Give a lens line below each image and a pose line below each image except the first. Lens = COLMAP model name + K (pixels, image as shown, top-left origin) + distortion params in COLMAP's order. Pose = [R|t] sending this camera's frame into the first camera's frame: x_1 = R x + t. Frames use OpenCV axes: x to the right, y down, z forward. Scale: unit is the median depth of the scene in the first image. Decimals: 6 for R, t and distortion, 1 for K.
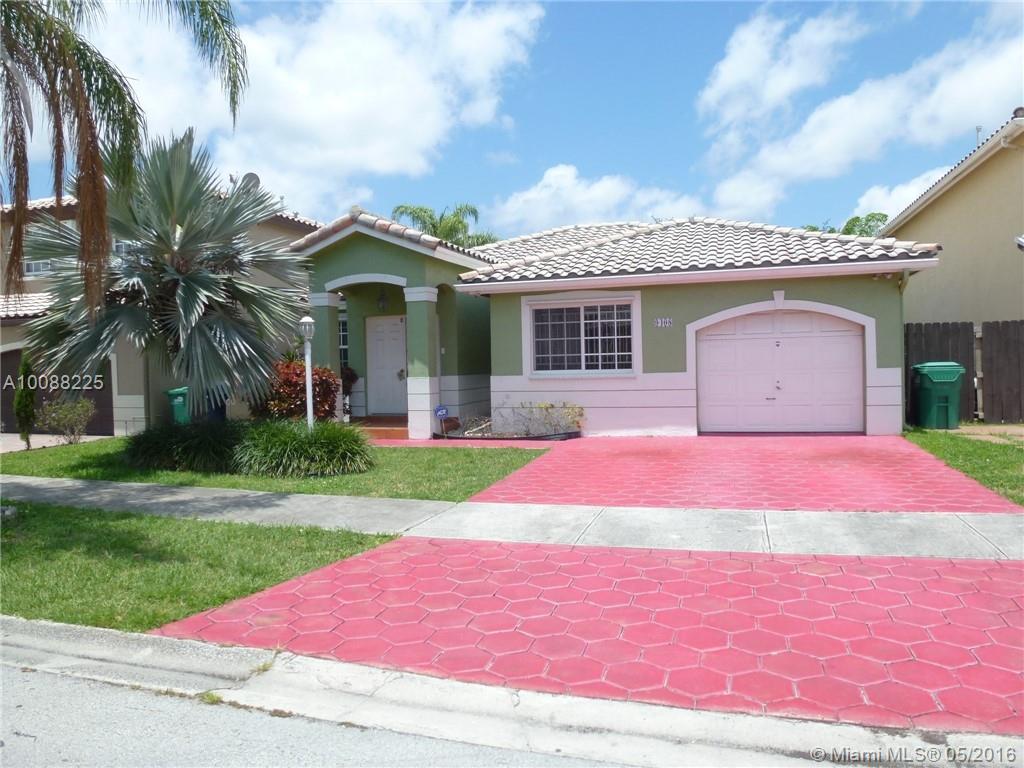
lens RADIAL K [[733.6, 0, 515.5], [0, 733.6, 390.2], [0, 0, 1]] dist [-0.050962, 0.011691]
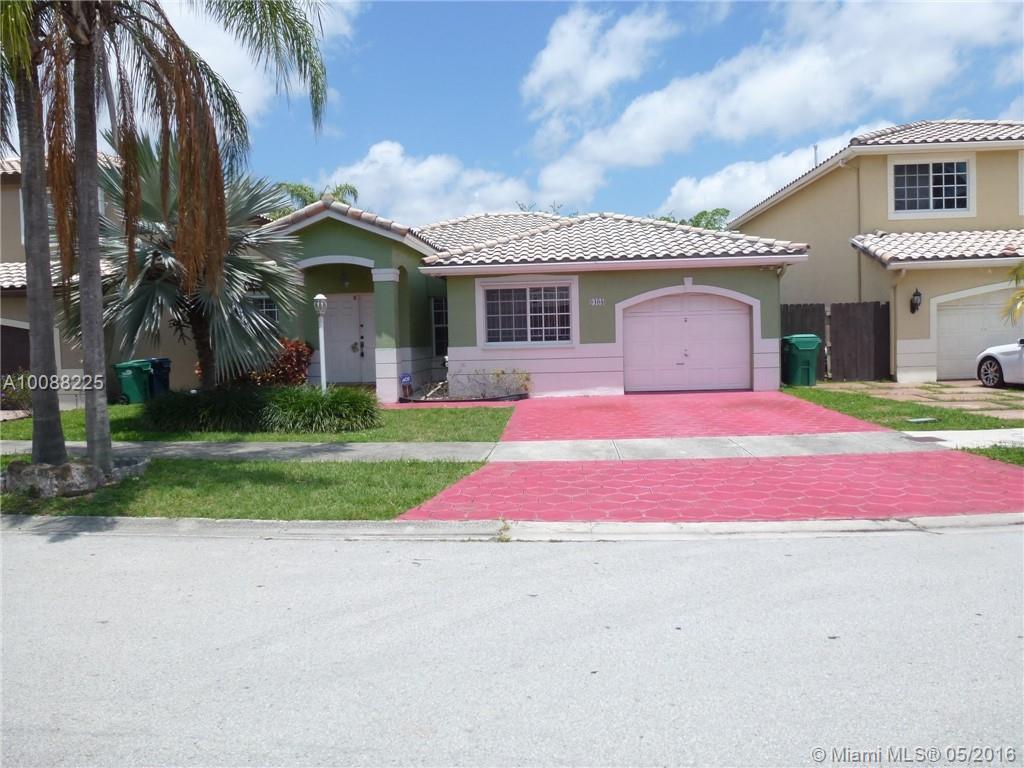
lens RADIAL K [[733.6, 0, 510.4], [0, 733.6, 374.3], [0, 0, 1]] dist [-0.050962, 0.011691]
pose [[0.974469, -0.012840, 0.224156, -0.204278], [0.011306, 0.999903, 0.008125, 0.015520], [-0.224238, -0.005383, 0.974519, -0.146339]]
